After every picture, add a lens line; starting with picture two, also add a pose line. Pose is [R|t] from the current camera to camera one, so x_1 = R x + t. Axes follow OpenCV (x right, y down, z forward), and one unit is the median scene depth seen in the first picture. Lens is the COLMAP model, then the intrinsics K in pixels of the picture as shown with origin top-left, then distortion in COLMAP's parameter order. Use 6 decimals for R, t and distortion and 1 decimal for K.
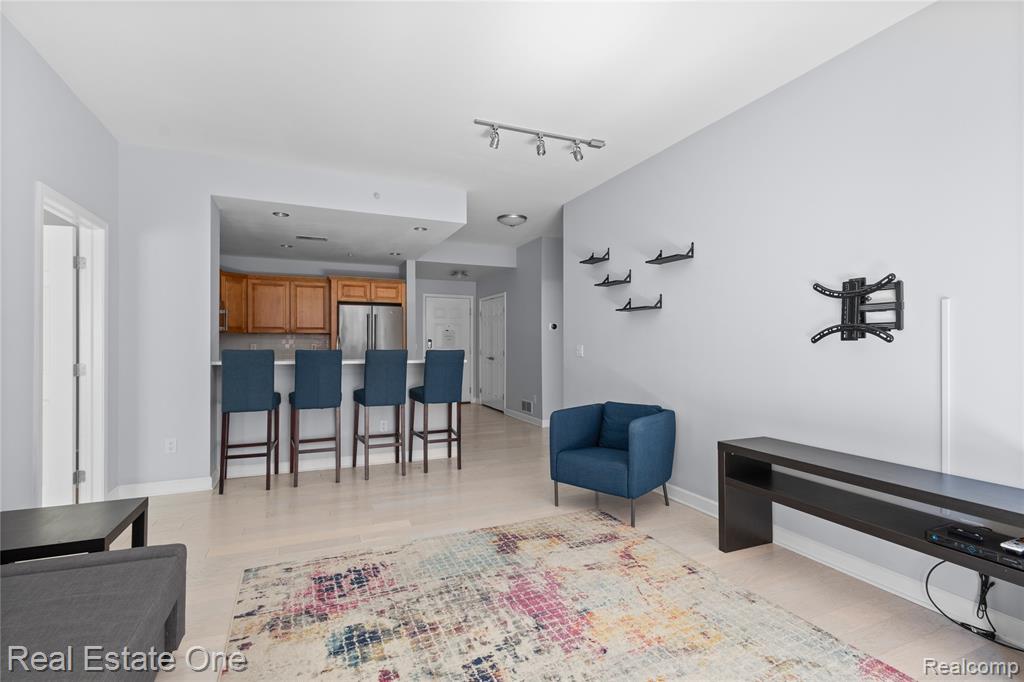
lens RADIAL K [[477.9, 0, 509.1], [0, 477.9, 333.5], [0, 0, 1]] dist [0.019775, -0.005661]
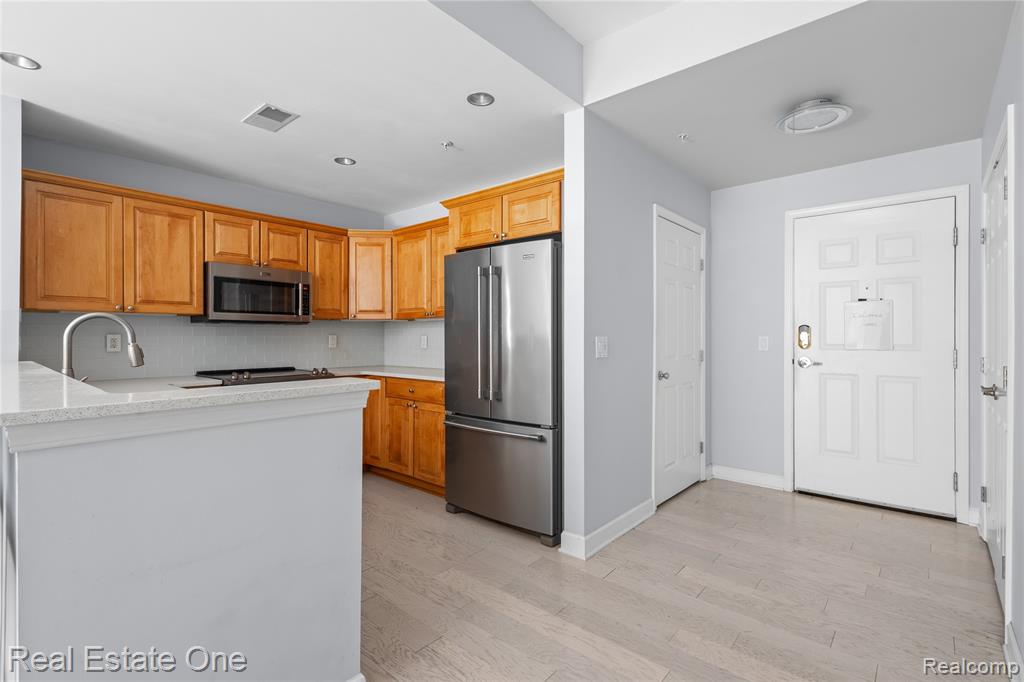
lens RADIAL K [[477.9, 0, 509.1], [0, 477.9, 333.5], [0, 0, 1]] dist [0.019775, -0.005661]
pose [[0.439812, -0.001175, -0.898089, 0.226056], [0.019900, 0.999766, 0.008438, 0.033554], [0.897869, -0.021583, 0.439733, 1.689709]]
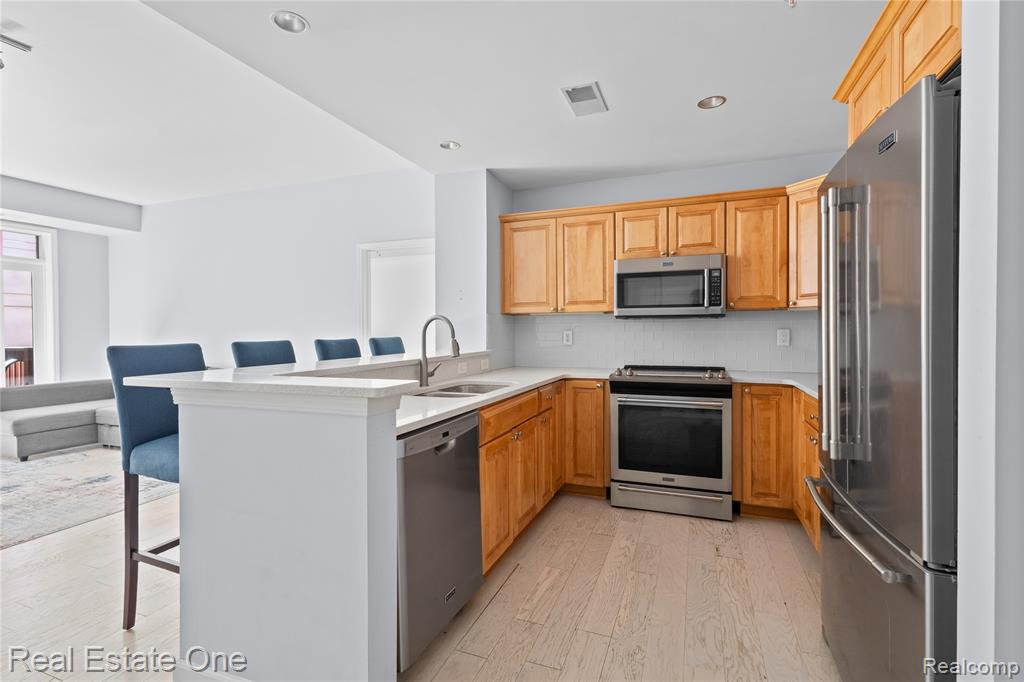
lens RADIAL K [[477.9, 0, 509.1], [0, 477.9, 333.5], [0, 0, 1]] dist [0.019775, -0.005661]
pose [[-0.692201, 0.010082, -0.721635, -0.046006], [0.025834, 0.999608, -0.010815, 0.044121], [0.721243, -0.026129, -0.692189, 2.128795]]
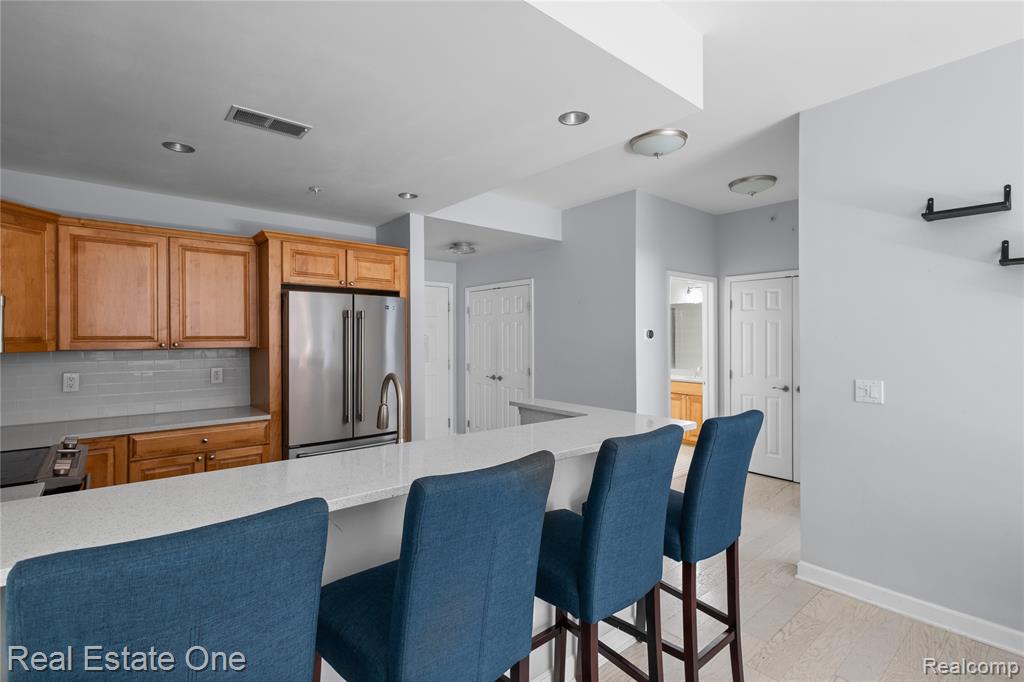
lens RADIAL K [[477.9, 0, 509.1], [0, 477.9, 333.5], [0, 0, 1]] dist [0.019775, -0.005661]
pose [[0.955569, 0.000210, 0.294766, -0.571048], [-0.003901, 0.999921, 0.011934, -0.046517], [-0.294741, -0.012554, 0.955495, 0.931733]]
